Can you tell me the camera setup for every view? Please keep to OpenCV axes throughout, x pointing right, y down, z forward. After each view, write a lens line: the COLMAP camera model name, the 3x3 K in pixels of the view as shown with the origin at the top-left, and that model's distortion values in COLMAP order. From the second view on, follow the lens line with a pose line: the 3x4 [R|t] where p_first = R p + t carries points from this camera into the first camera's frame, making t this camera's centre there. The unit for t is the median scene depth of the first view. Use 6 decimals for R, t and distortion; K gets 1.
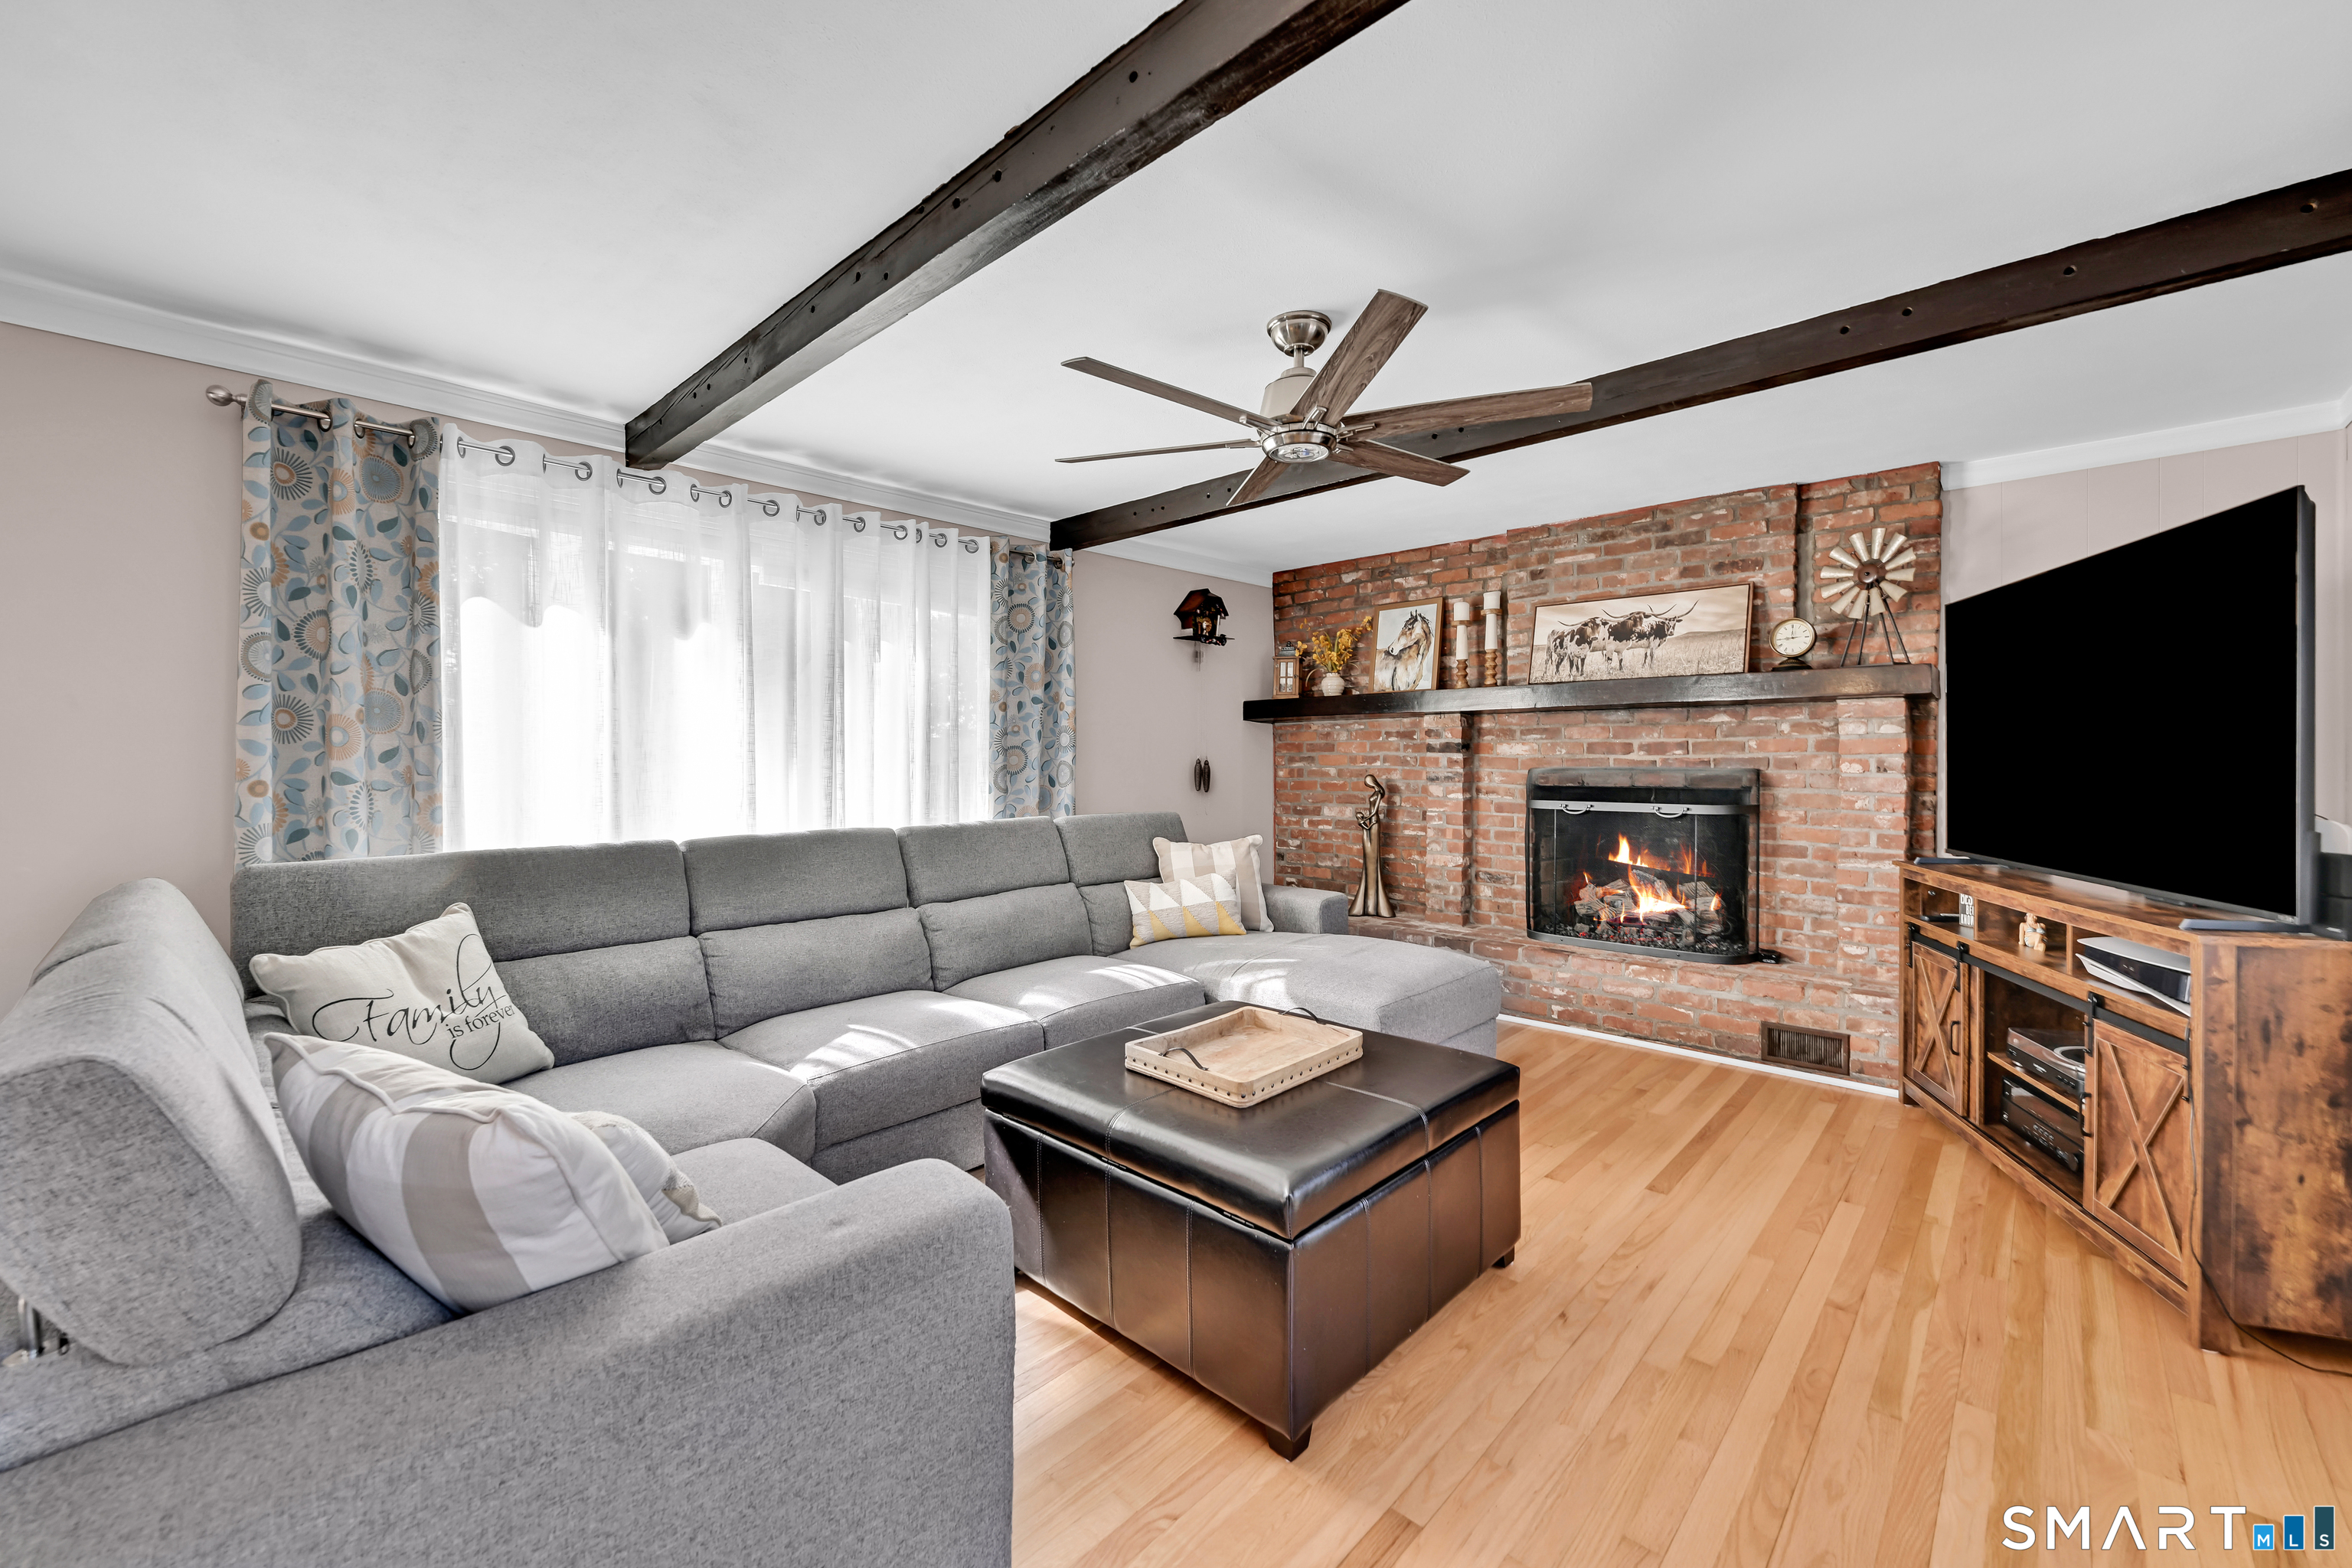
lens RADIAL K [[930.0, 0, 1178.2], [0, 930.0, 769.7], [0, 0, 1]] dist [-0.003737, 0.001538]
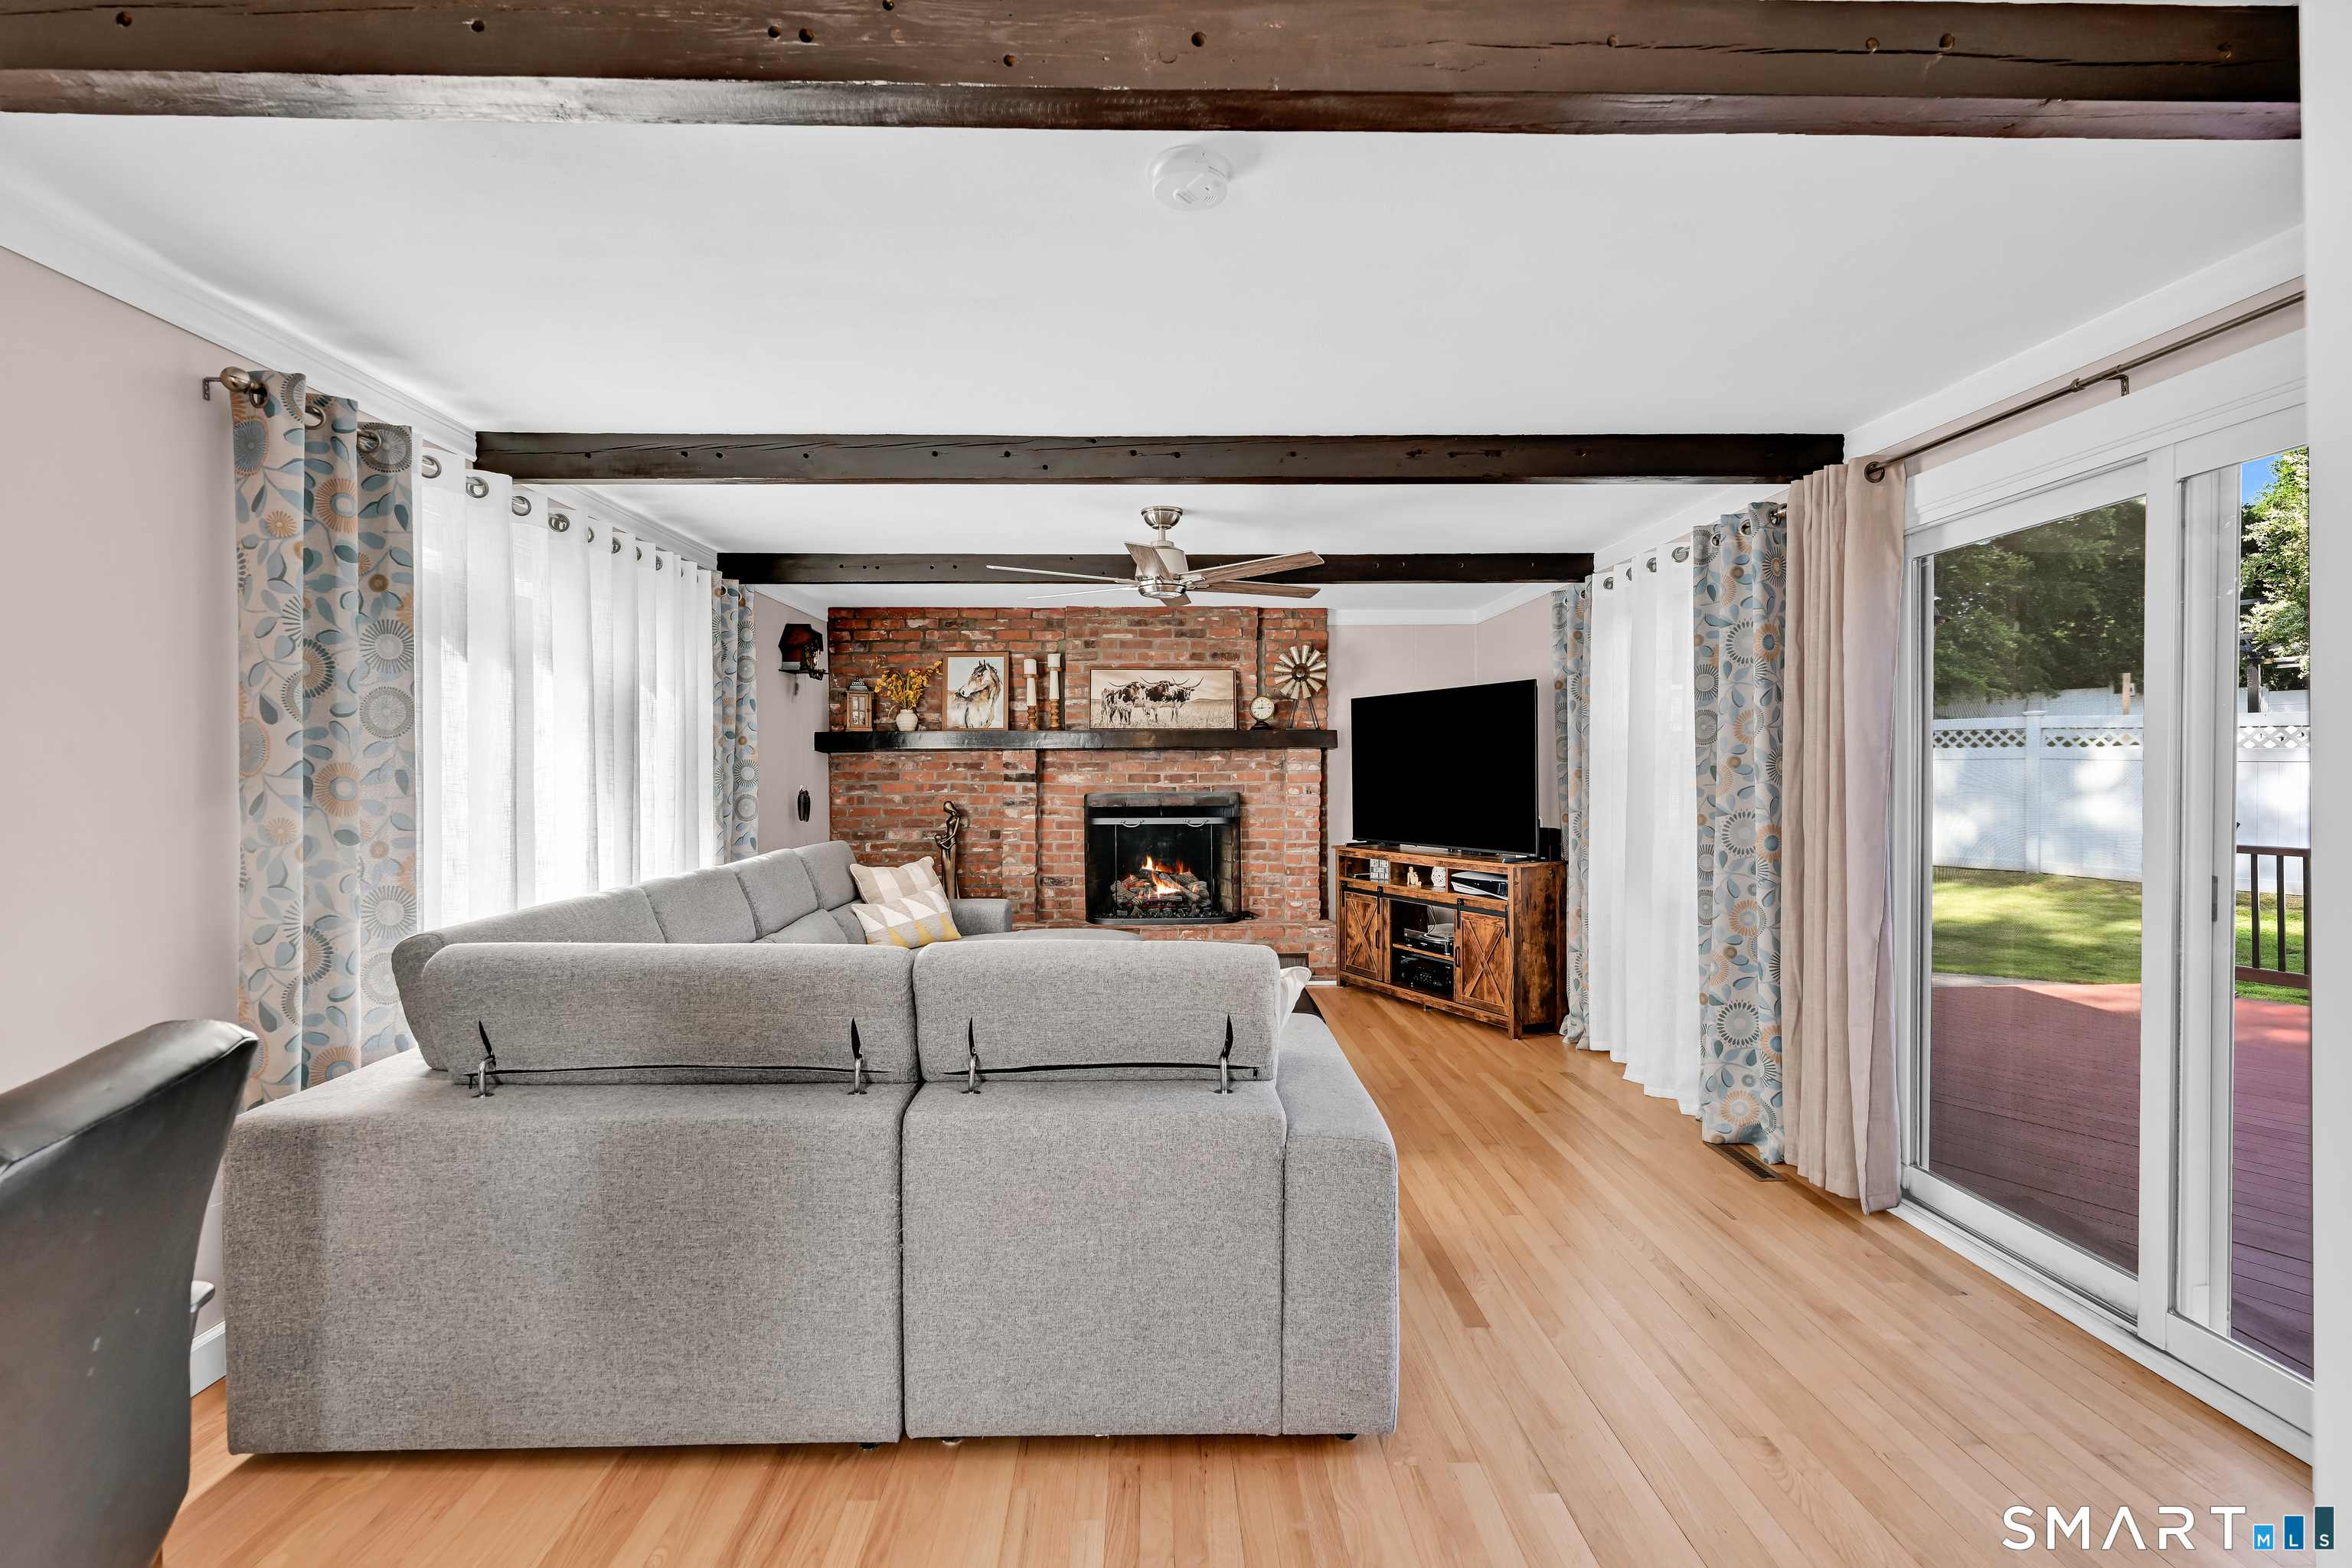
lens RADIAL K [[1011.8, 0, 1193.0], [0, 1011.8, 778.5], [0, 0, 1]] dist [-0.001647, 0.000229]
pose [[0.717193, -0.006520, 0.696844, -0.544569], [0.012419, 0.999917, -0.003426, -0.017390], [-0.696764, 0.011111, 0.717215, -0.122309]]
